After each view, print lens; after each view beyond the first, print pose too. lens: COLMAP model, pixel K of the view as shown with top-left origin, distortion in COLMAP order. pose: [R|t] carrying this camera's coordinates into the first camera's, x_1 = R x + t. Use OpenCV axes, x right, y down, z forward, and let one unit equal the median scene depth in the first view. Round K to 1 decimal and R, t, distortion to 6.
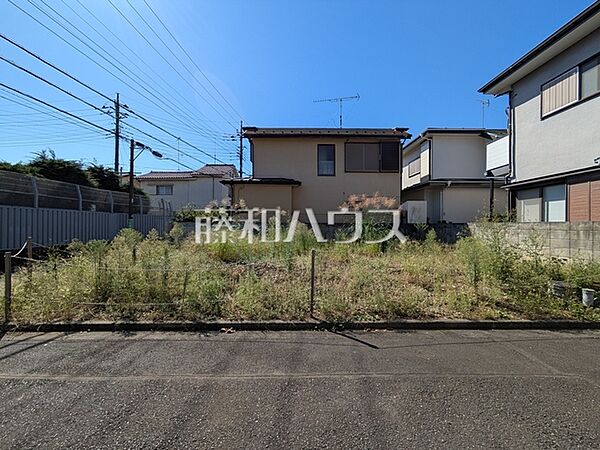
lens RADIAL K [[235.9, 0, 299.6], [0, 235.9, 224.7], [0, 0, 1]] dist [0.001548, 0.000495]
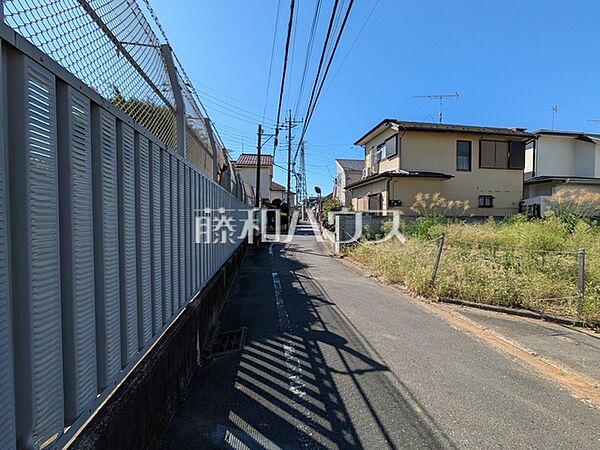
lens RADIAL K [[235.9, 0, 300.4], [0, 235.9, 225.1], [0, 0, 1]] dist [0.001548, 0.000495]
pose [[0.989932, -0.003838, 0.141492, -0.764146], [-0.000459, 0.999540, 0.030326, 0.004649], [-0.141544, -0.030086, 0.989475, 0.051144]]
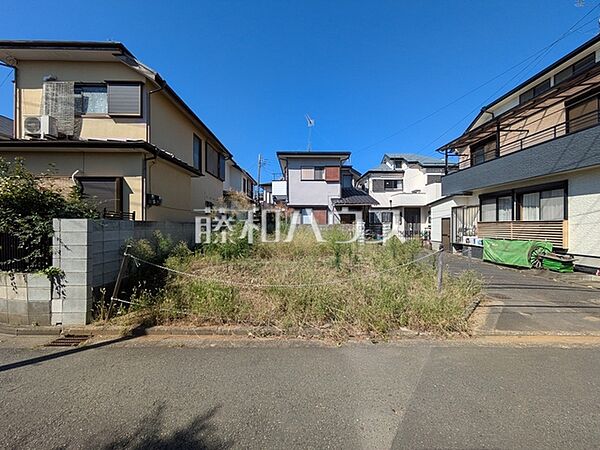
lens RADIAL K [[235.9, 0, 299.7], [0, 235.9, 225.1], [0, 0, 1]] dist [0.001548, 0.000495]
pose [[0.010585, 0.000723, 0.999944, -0.804296], [-0.002856, 0.999996, -0.000692, 0.003296], [-0.999940, -0.002848, 0.010587, 0.584102]]
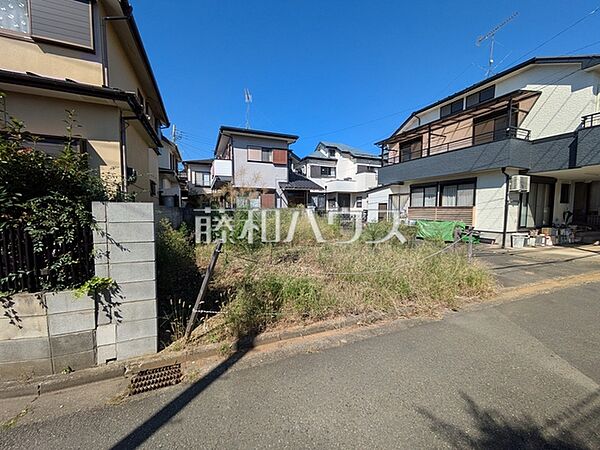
lens RADIAL K [[235.9, 0, 300.0], [0, 235.9, 224.6], [0, 0, 1]] dist [0.001548, 0.000495]
pose [[-0.368213, -0.063194, 0.927591, -0.745152], [-0.005032, 0.997808, 0.065980, 0.000667], [-0.929728, 0.019627, -0.367724, 0.811310]]
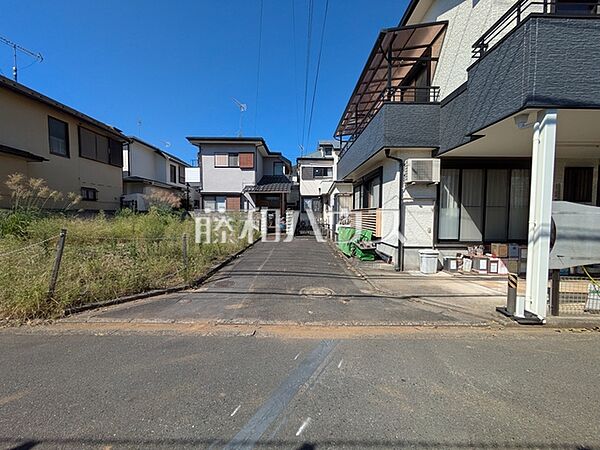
lens RADIAL K [[235.9, 0, 297.1], [0, 235.9, 224.2], [0, 0, 1]] dist [0.001548, 0.000495]
pose [[0.012675, -0.043240, 0.998984, -0.785433], [-0.010101, 0.999008, 0.043369, 0.005409], [-0.999869, -0.010640, 0.012226, 0.089076]]
